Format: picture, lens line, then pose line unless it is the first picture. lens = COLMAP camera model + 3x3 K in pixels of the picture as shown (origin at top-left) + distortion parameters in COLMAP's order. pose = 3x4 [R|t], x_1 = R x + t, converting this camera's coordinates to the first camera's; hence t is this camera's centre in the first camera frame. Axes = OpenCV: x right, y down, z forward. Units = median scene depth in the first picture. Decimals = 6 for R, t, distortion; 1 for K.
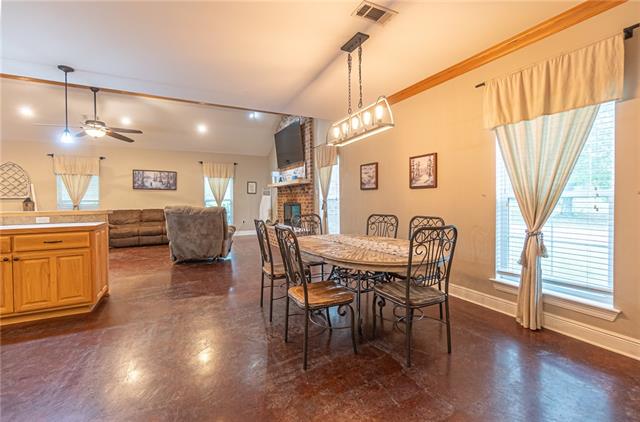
lens RADIAL K [[277.1, 0, 320.6], [0, 277.1, 206.1], [0, 0, 1]] dist [0.008569, -0.000309]
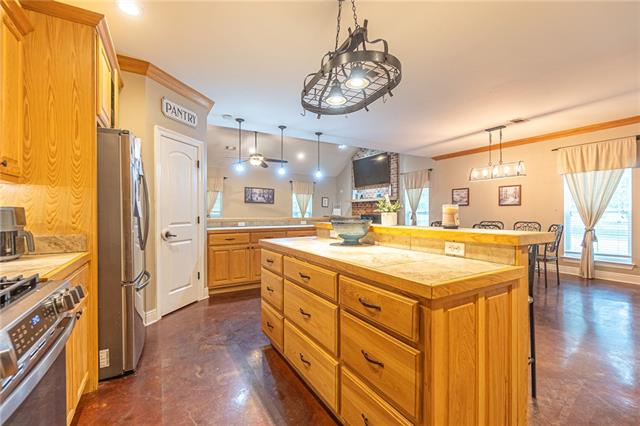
lens RADIAL K [[277.1, 0, 319.5], [0, 277.1, 215.2], [0, 0, 1]] dist [0.008569, -0.000309]
pose [[0.999930, 0.011090, 0.004083, -0.801555], [-0.011027, 0.999825, -0.015098, 0.030631], [-0.004250, 0.015052, 0.999878, -0.672804]]
